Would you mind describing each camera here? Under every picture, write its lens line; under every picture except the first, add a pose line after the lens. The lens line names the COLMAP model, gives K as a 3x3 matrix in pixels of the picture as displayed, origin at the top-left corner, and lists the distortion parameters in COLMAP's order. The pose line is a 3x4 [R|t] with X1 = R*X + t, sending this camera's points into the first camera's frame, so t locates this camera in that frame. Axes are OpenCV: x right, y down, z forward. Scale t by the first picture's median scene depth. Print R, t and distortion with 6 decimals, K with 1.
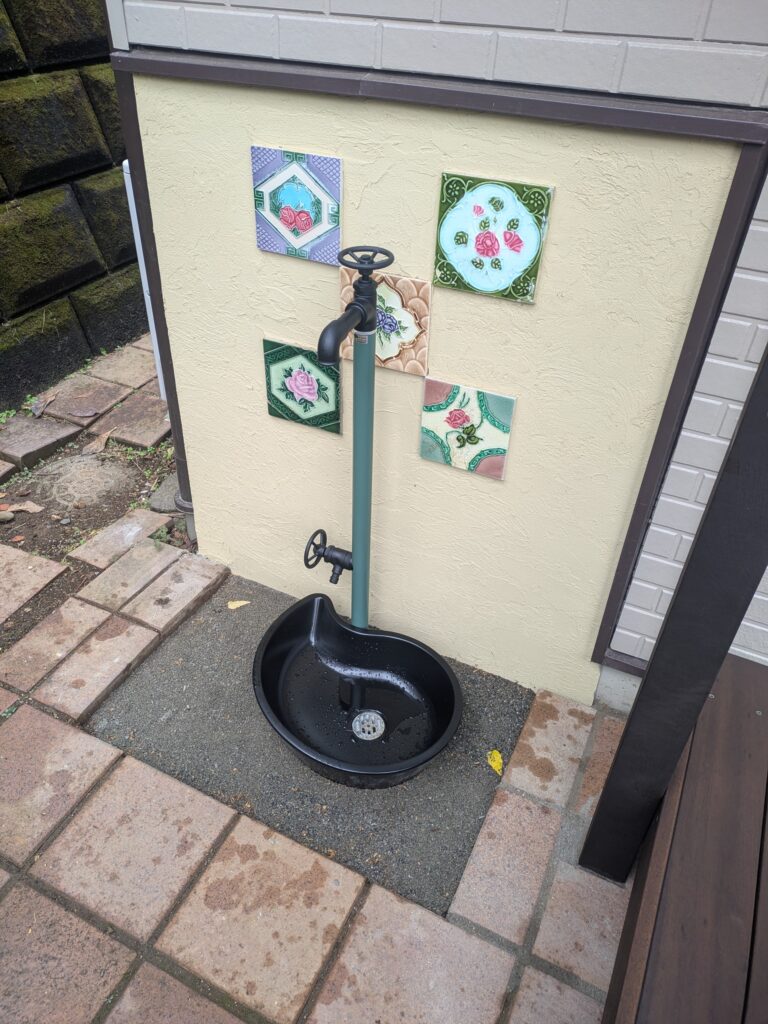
lens RADIAL K [[760.0, 0, 384.0], [0, 760.0, 512.0], [0, 0, 1]] dist [0.041449, -0.000547]
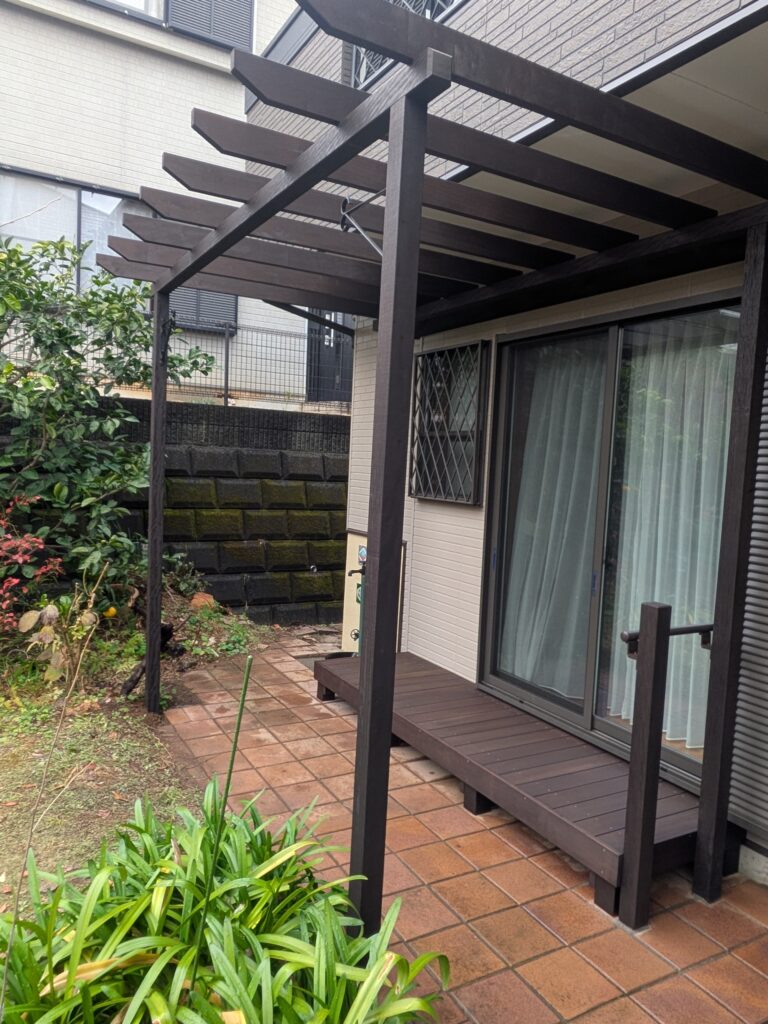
lens RADIAL K [[729.3, 0, 384.0], [0, 729.3, 512.0], [0, 0, 1]] dist [0.001252, 0.000026]
pose [[0.832179, 0.057187, -0.551551, 2.169511], [-0.366144, 0.803664, -0.469109, 1.310244], [0.416434, 0.592329, 0.689731, -2.027592]]
